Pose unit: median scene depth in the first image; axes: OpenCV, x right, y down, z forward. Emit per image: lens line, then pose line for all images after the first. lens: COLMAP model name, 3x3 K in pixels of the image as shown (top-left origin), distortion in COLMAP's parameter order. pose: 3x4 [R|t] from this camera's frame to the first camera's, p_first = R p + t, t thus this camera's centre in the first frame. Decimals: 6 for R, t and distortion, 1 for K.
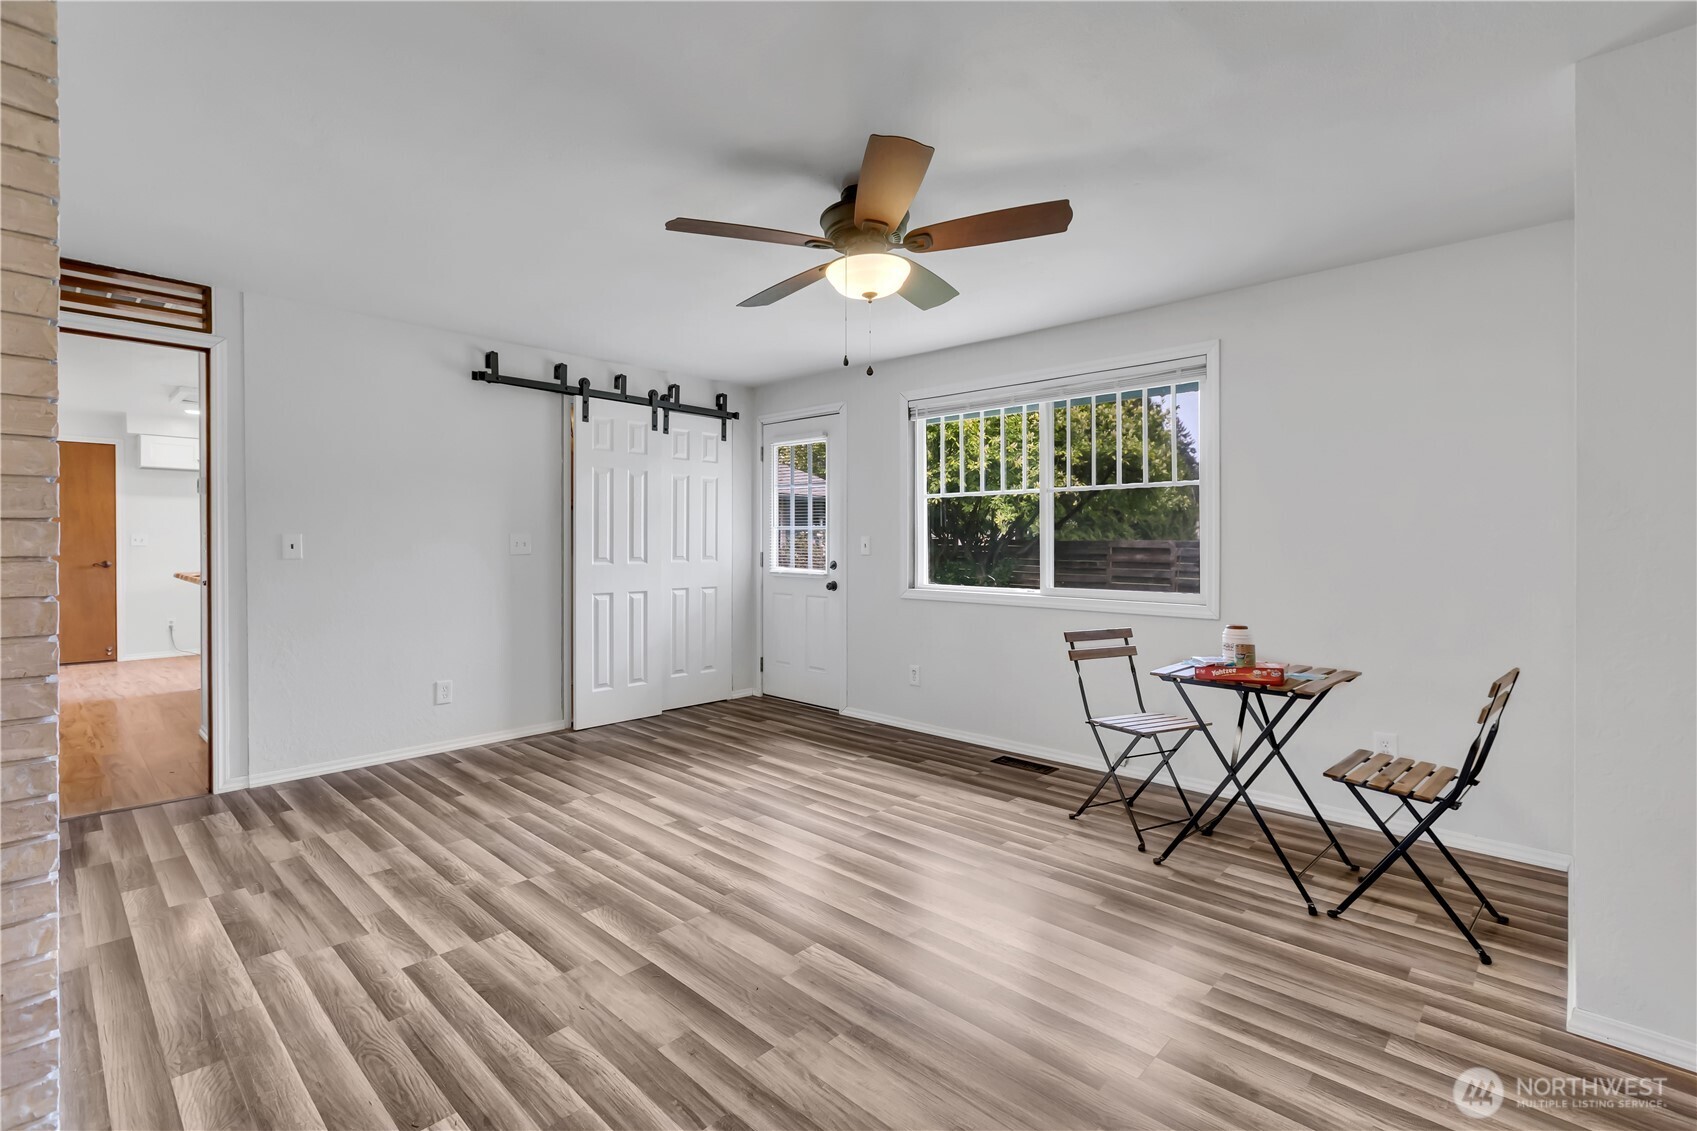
lens RADIAL K [[773.1, 0, 848.4], [0, 773.1, 546.9], [0, 0, 1]] dist [0.001965, 0.001452]
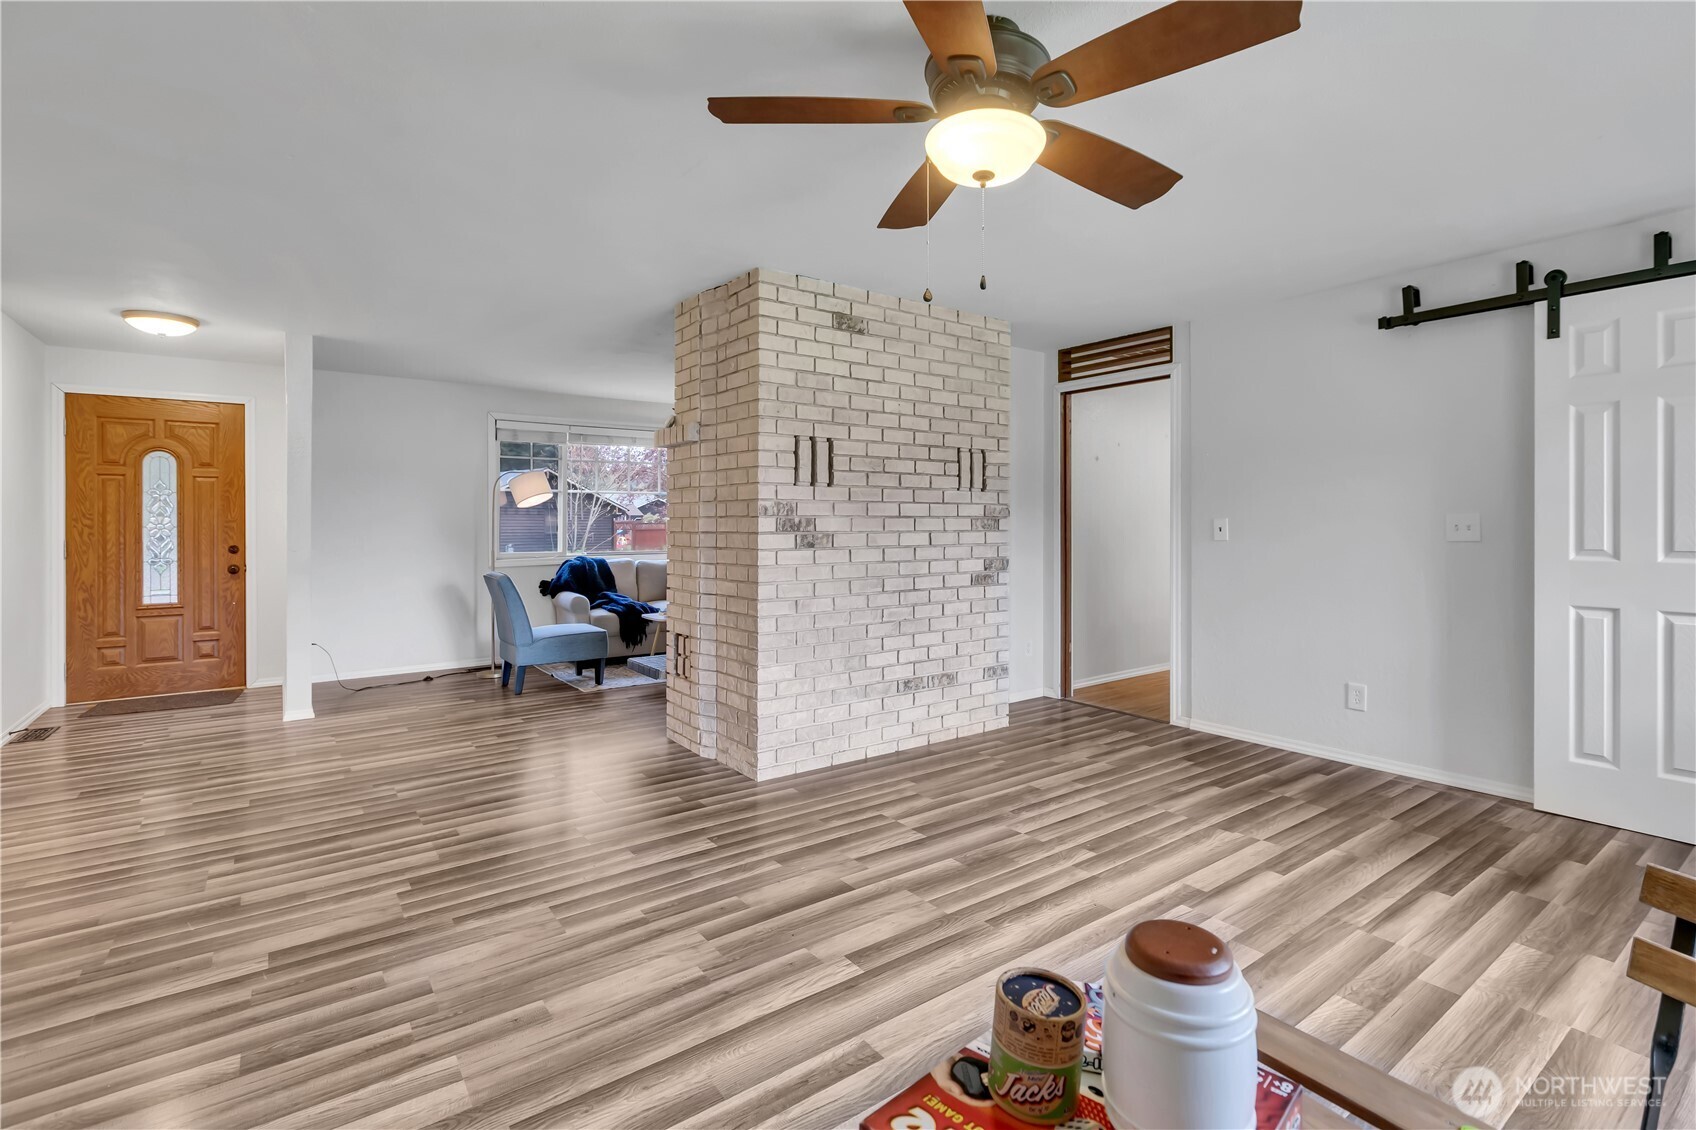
lens RADIAL K [[789.8, 0, 874.1], [0, 789.8, 535.0], [0, 0, 1]] dist [-0.000095, 0.002380]
pose [[-0.165182, 0.009030, -0.986222, 0.566698], [-0.002451, 0.999951, 0.009567, -0.003272], [0.986260, 0.003998, -0.165152, 0.765924]]
